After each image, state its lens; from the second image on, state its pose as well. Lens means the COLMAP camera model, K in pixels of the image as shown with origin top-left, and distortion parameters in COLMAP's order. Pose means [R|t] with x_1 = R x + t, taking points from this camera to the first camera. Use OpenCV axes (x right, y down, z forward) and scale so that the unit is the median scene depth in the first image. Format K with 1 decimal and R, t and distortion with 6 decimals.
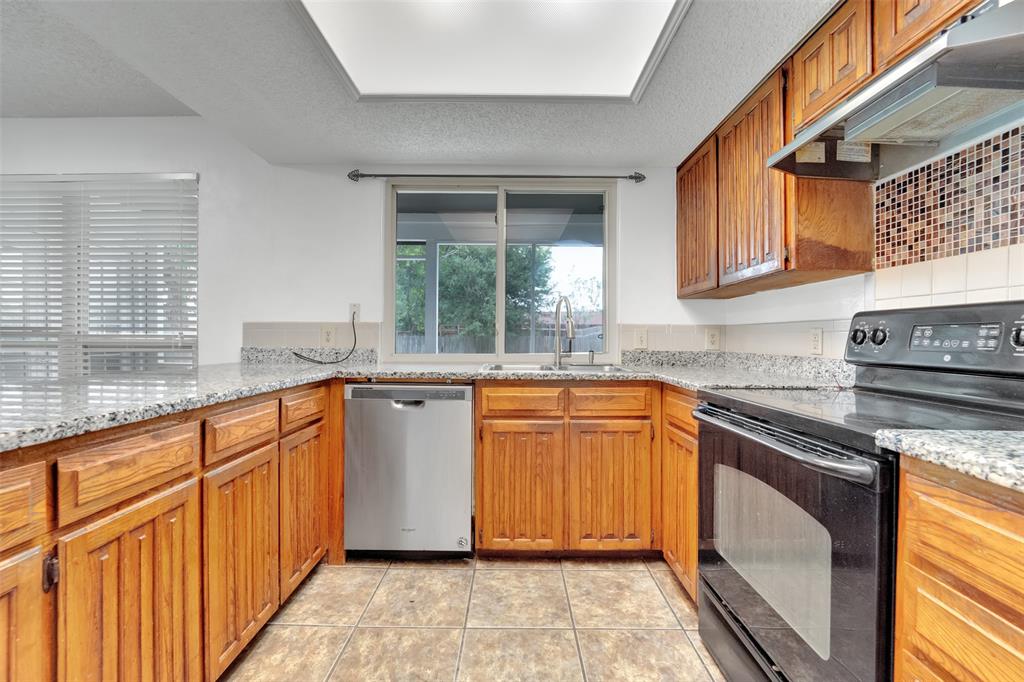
lens RADIAL K [[429.8, 0, 517.8], [0, 429.8, 340.1], [0, 0, 1]] dist [-0.014902, 0.000593]
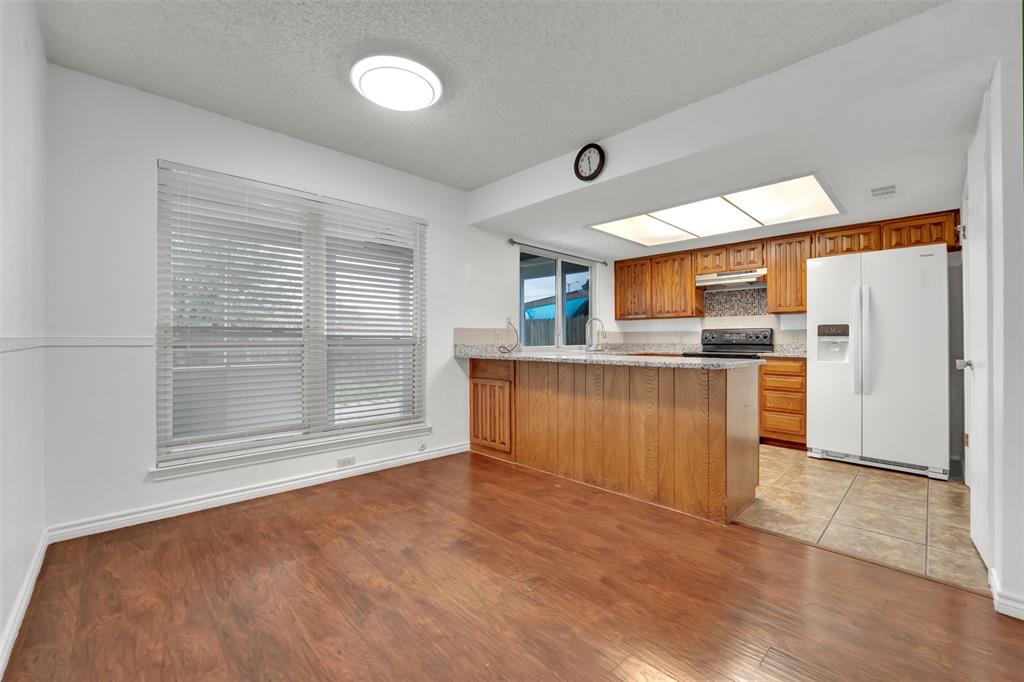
lens RADIAL K [[411.4, 0, 511.3], [0, 411.4, 337.9], [0, 0, 1]] dist [-0.004041, -0.000494]
pose [[0.721608, -0.002005, 0.692299, -3.305629], [0.005852, 0.999978, -0.003204, 0.000919], [-0.692277, 0.006363, 0.721604, -0.372854]]
